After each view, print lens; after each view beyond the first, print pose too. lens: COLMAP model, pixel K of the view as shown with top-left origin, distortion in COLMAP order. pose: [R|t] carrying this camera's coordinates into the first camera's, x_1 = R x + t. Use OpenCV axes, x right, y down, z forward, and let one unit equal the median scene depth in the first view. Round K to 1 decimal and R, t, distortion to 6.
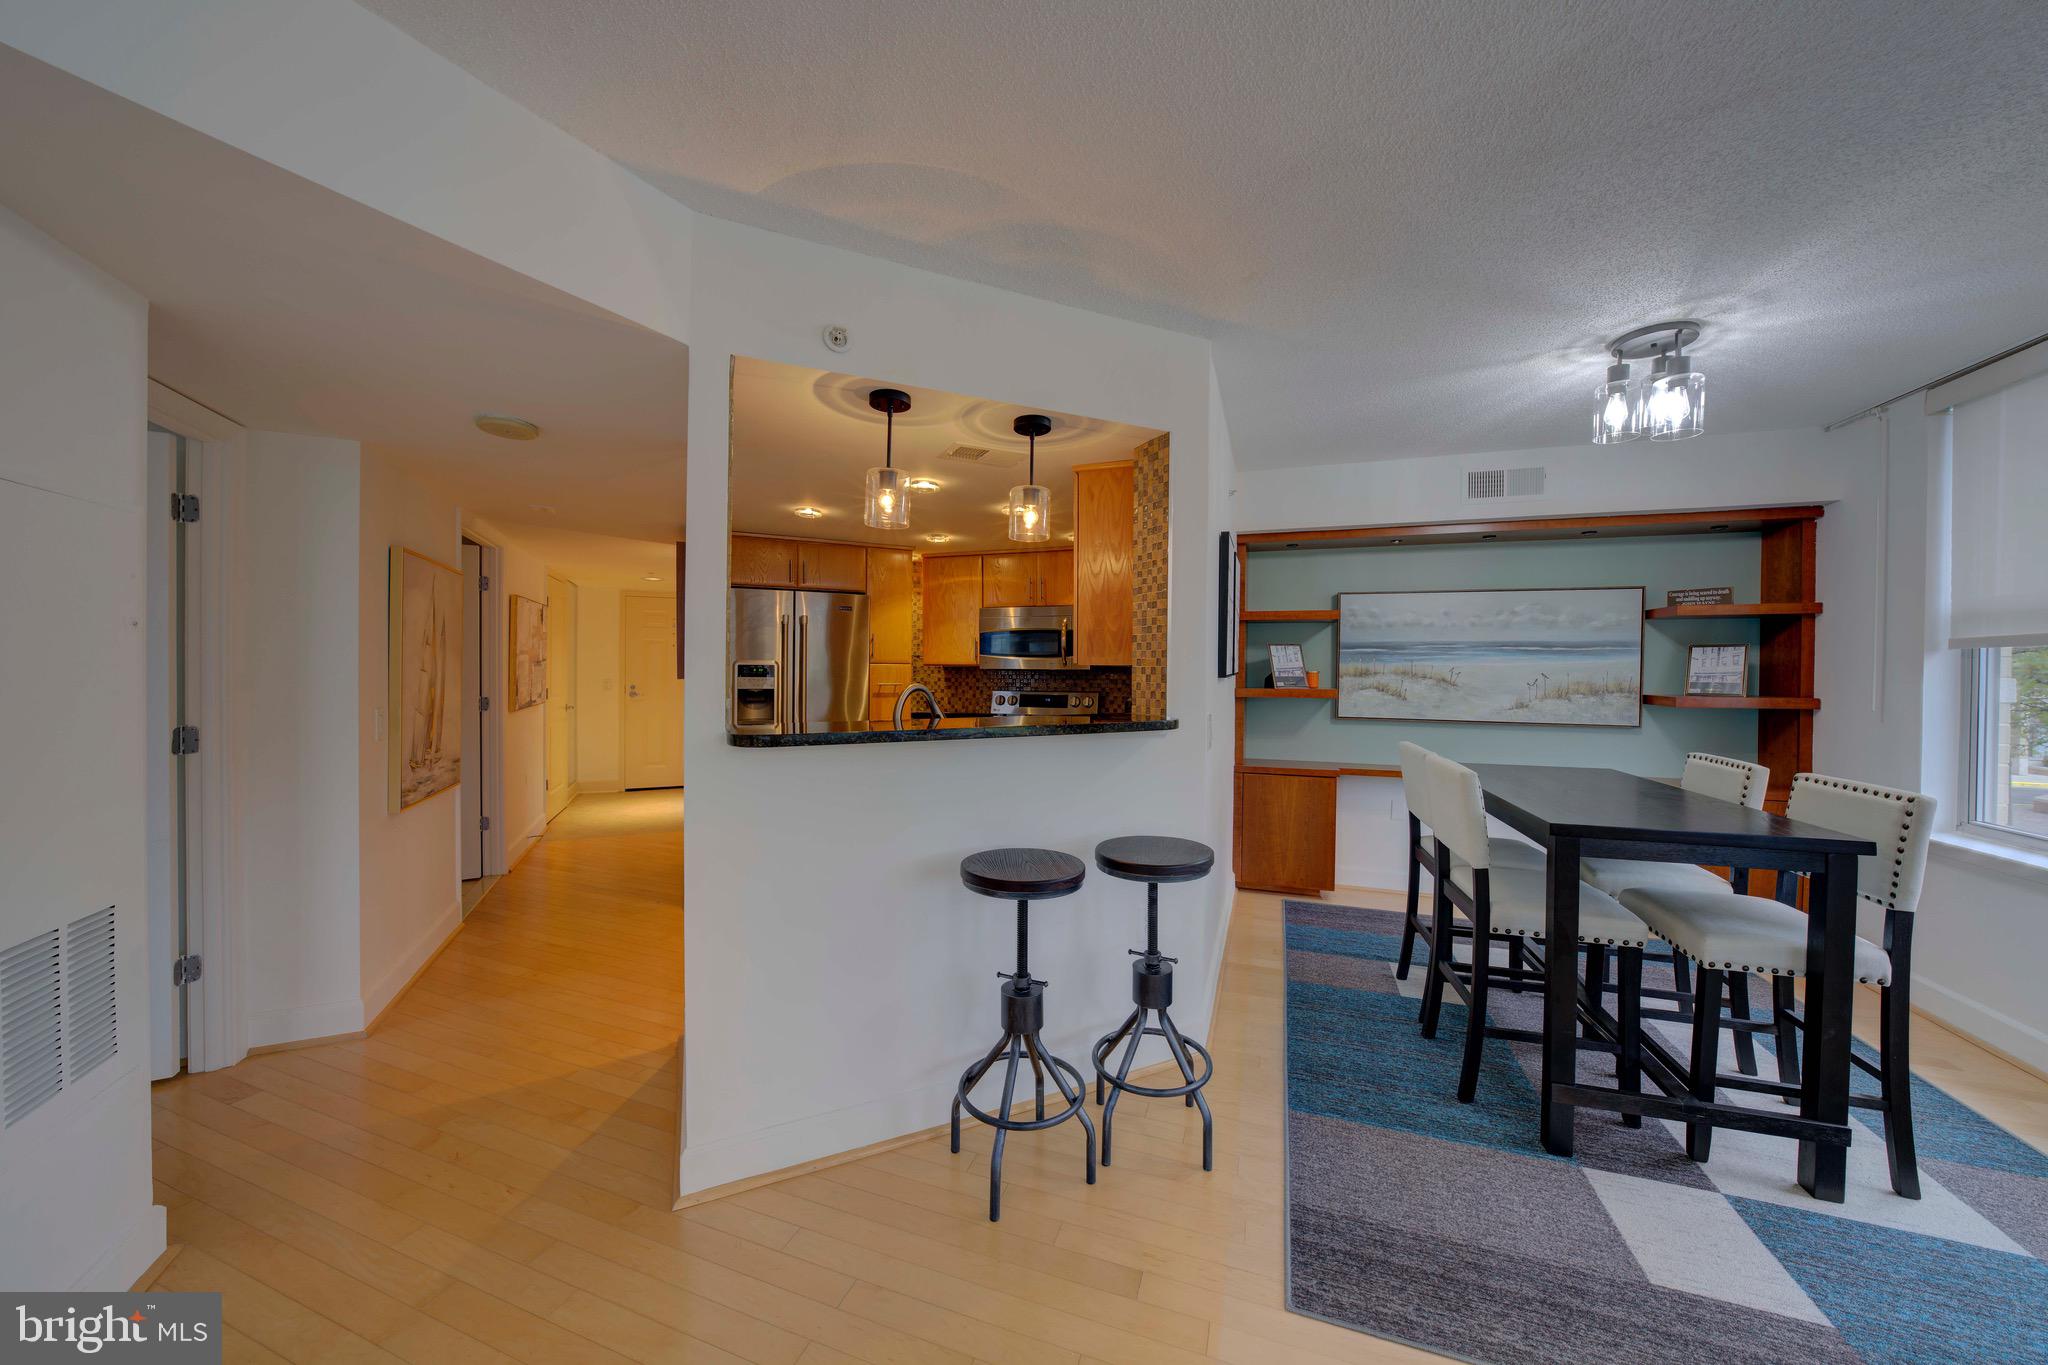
lens RADIAL K [[706.2, 0, 1021.8], [0, 706.2, 674.3], [0, 0, 1]] dist [-0.026321, 0.005306]
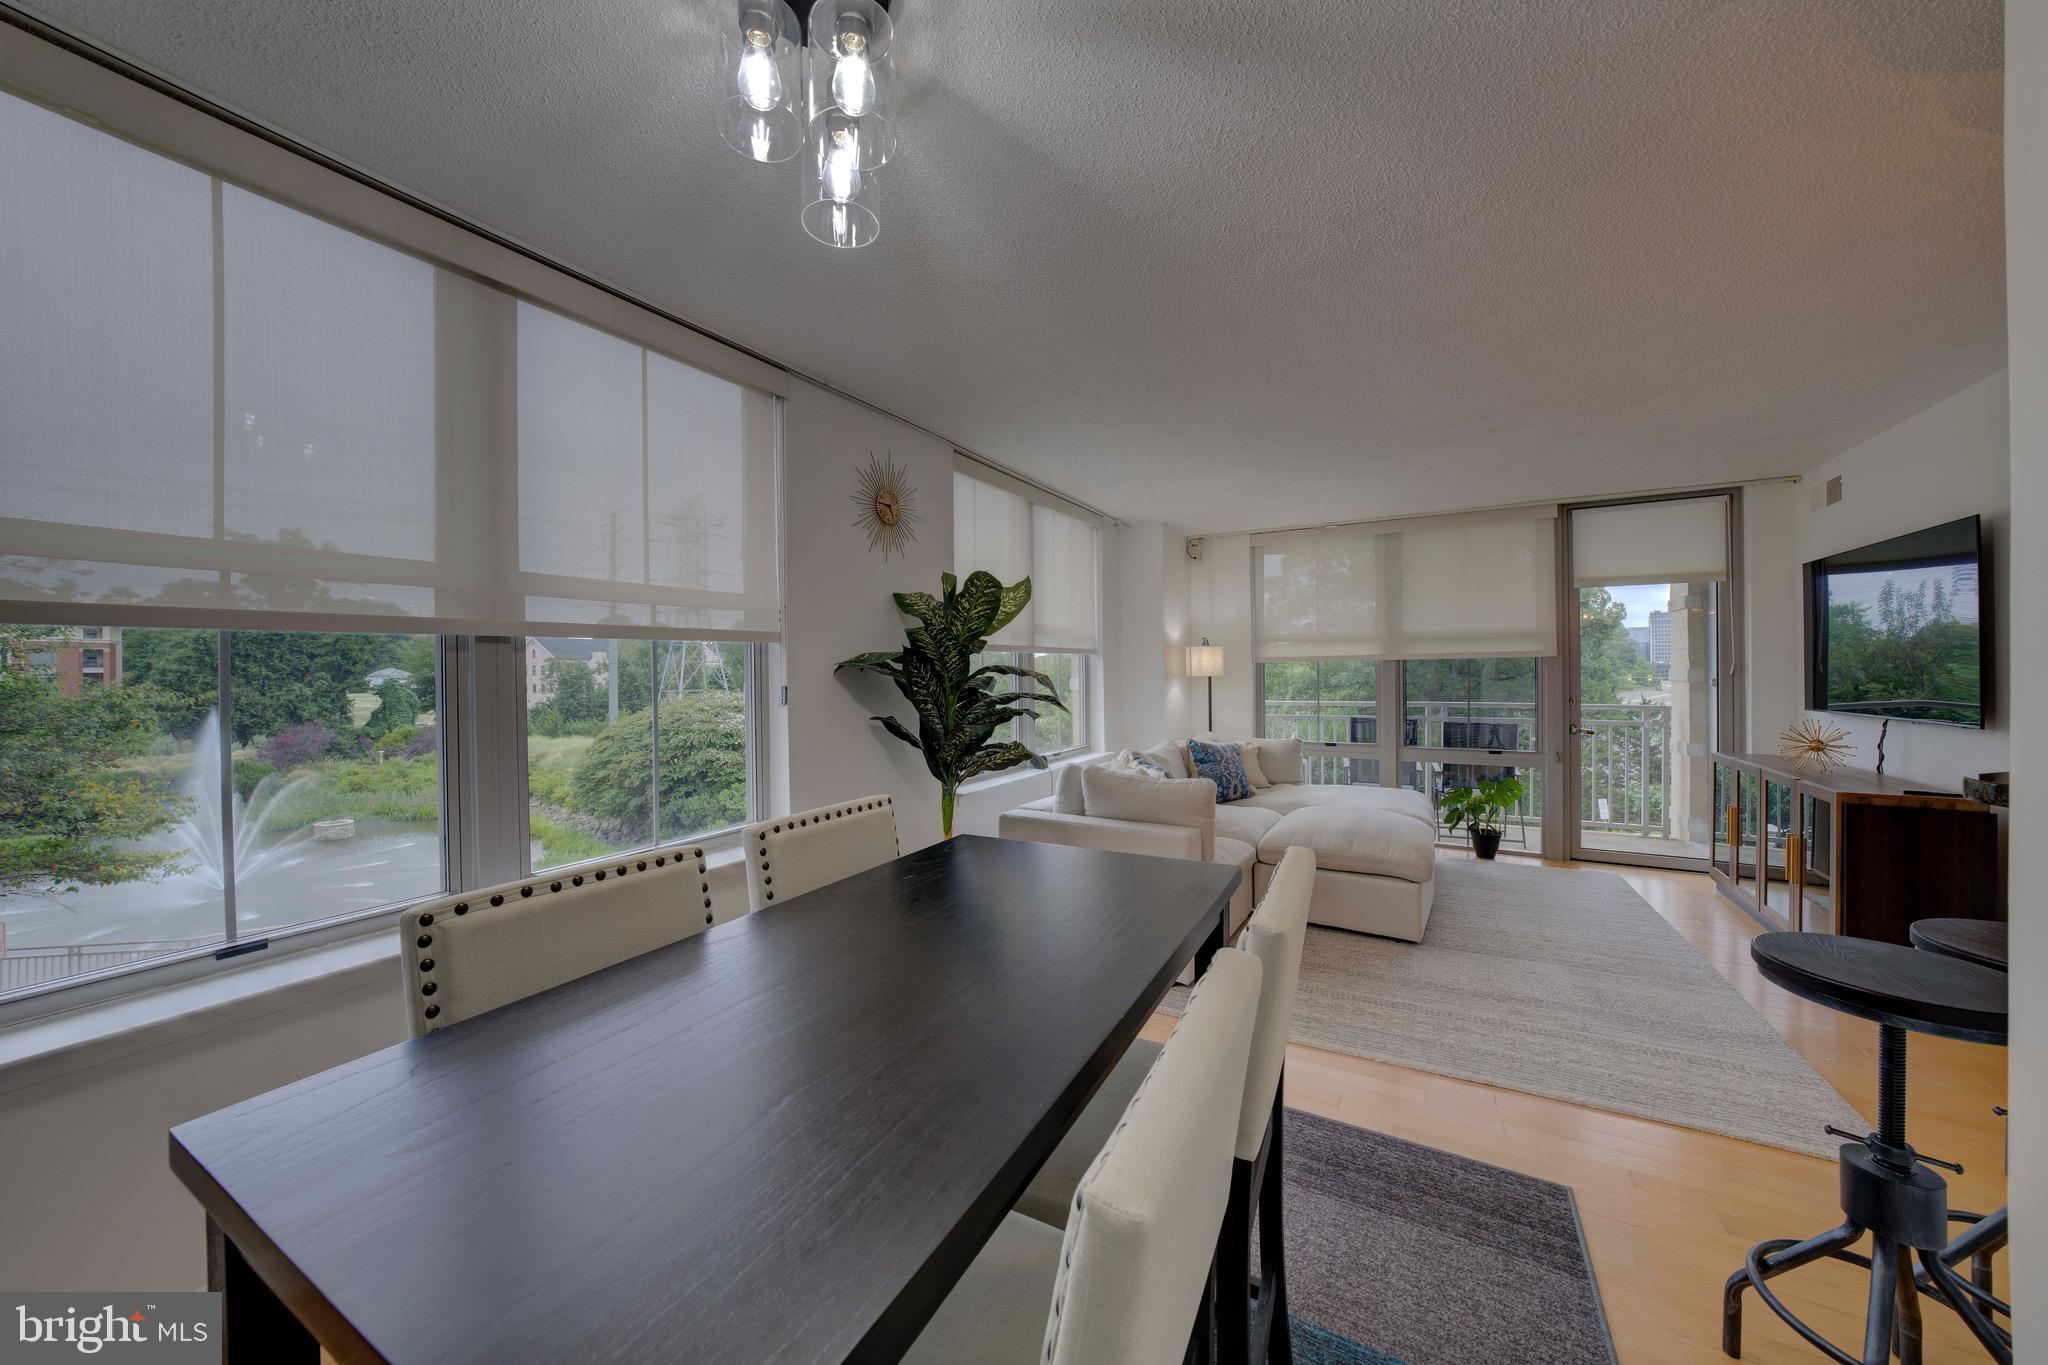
lens RADIAL K [[706.2, 0, 1021.2], [0, 706.2, 674.1], [0, 0, 1]] dist [-0.026321, 0.005306]
pose [[-0.983948, 0.001440, 0.178452, 0.499629], [0.003858, 0.999905, 0.013205, -0.005972], [-0.178416, 0.013682, -0.983860, 1.052239]]
